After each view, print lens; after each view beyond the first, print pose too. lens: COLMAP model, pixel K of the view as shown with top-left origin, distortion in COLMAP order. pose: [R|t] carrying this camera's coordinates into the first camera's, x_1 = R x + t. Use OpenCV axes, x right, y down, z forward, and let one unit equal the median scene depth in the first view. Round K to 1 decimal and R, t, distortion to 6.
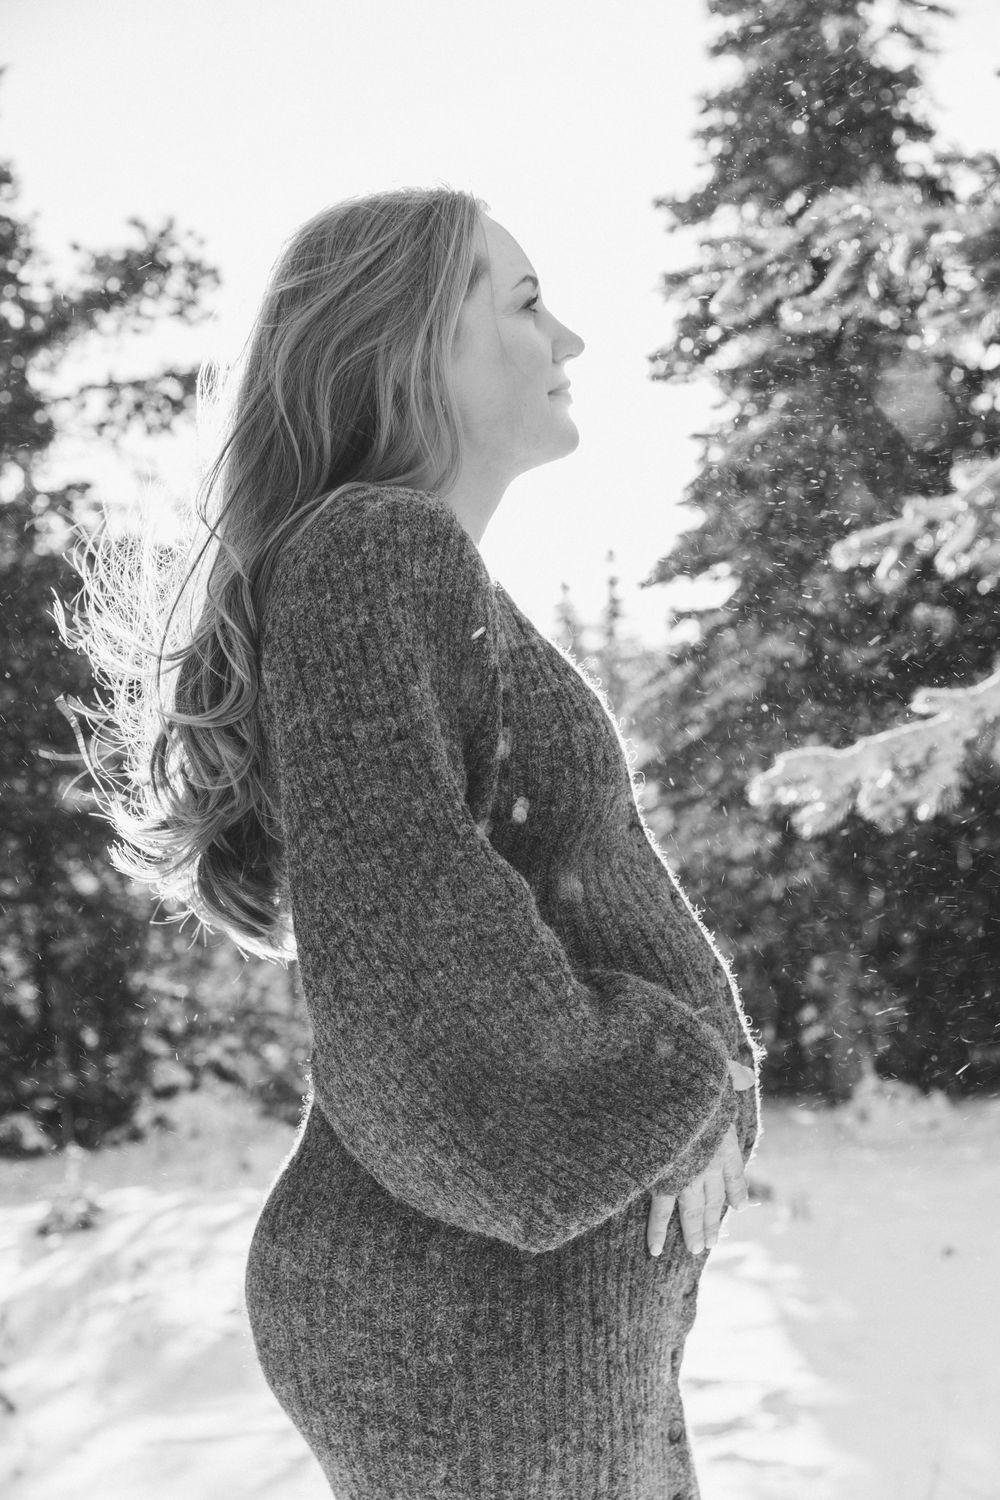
lens RADIAL K [[2372.3, 0, 501.6], [0, 2372.3, 755.2], [0, 0, 1]] dist [0.028952, 0.000000]
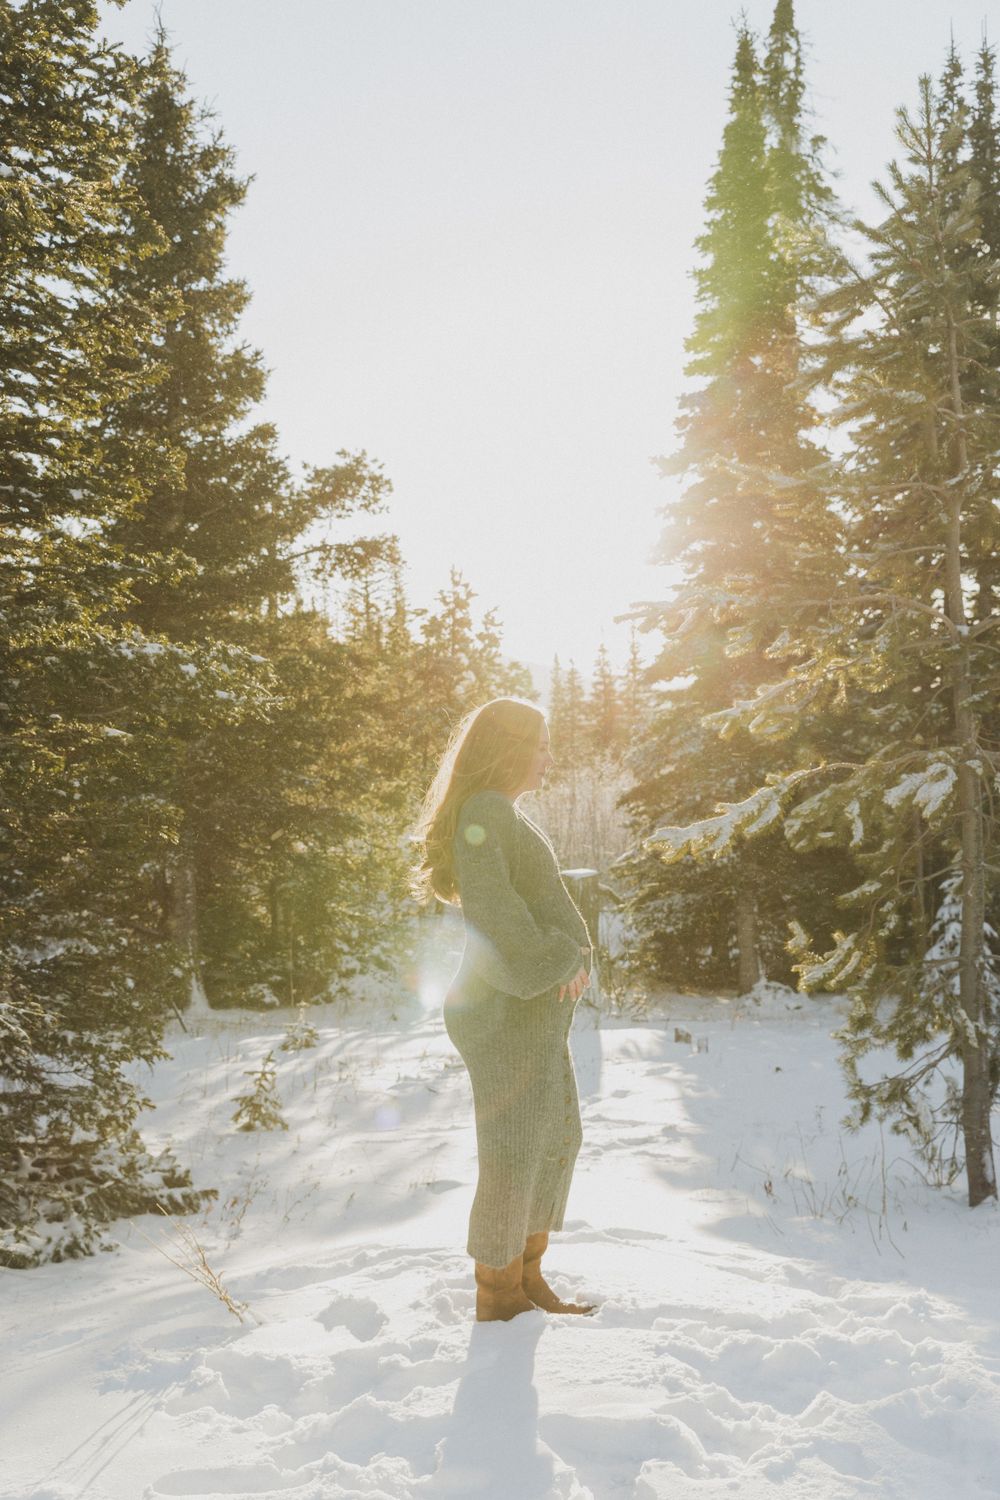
lens RADIAL K [[1583.6, 0, 498.1], [0, 1583.6, 746.3], [0, 0, 1]] dist [0.032231, 0.000000]
pose [[0.998884, 0.028828, -0.037399, 0.003748], [-0.029142, 0.999544, -0.007864, -0.014227], [0.037156, 0.008945, 0.999269, -0.126218]]
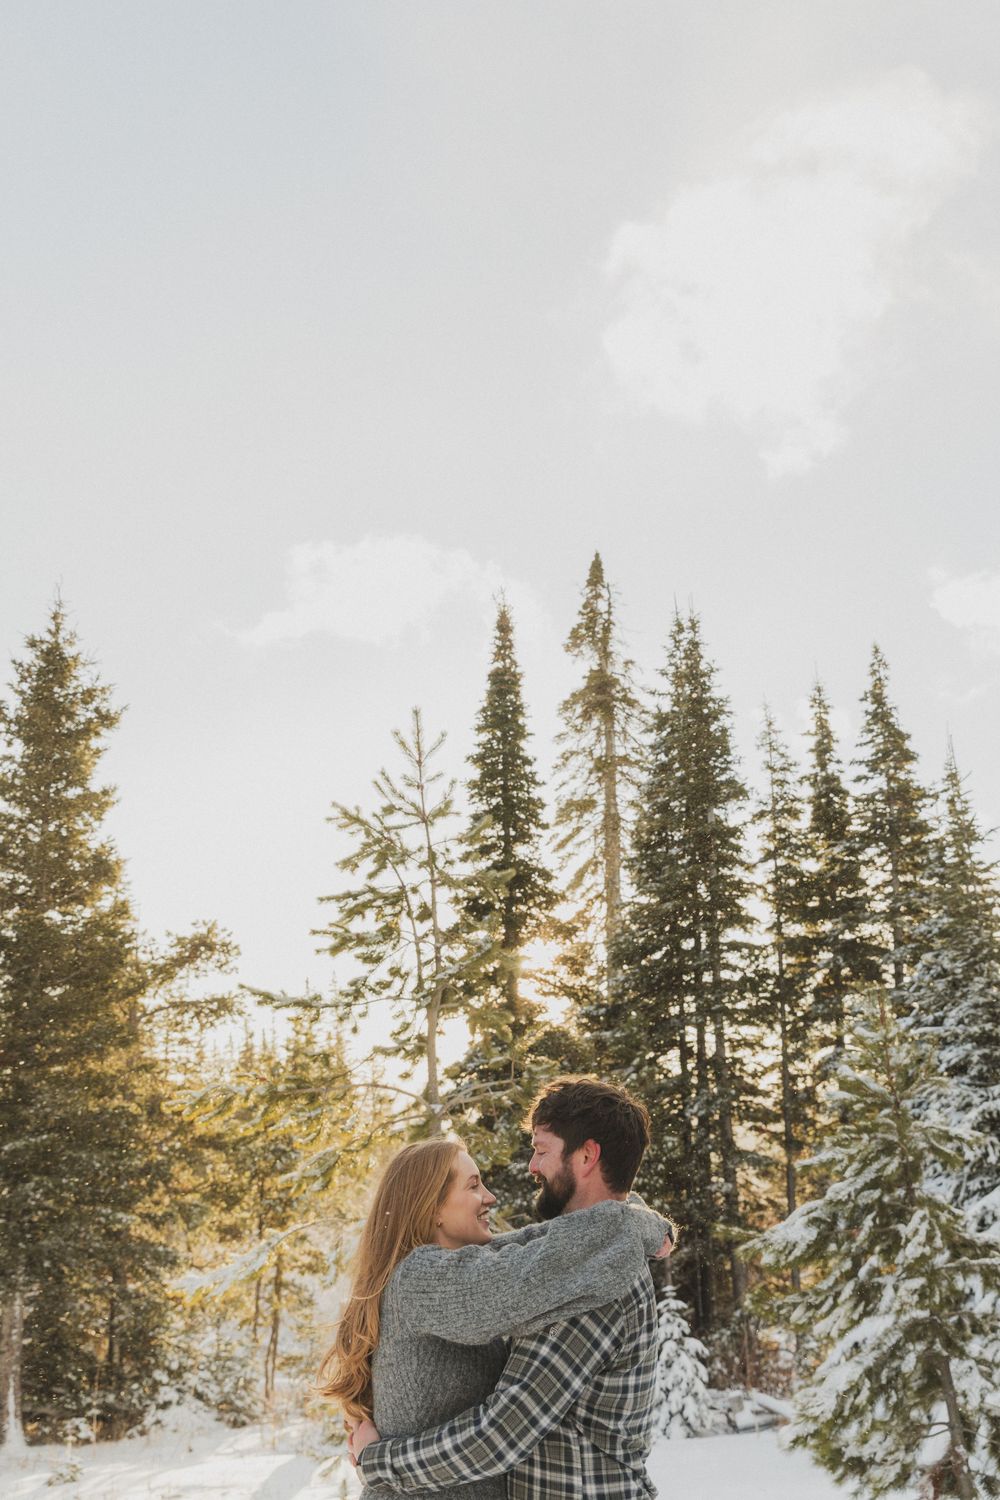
lens RADIAL K [[1404.9, 0, 503.3], [0, 1404.9, 743.8], [0, 0, 1]] dist [0.024849, 0.000000]
pose [[0.999940, 0.010777, -0.001919, 0.118490], [-0.010864, 0.955591, -0.294495, -0.027651], [-0.001340, 0.294498, 0.955651, -0.196705]]
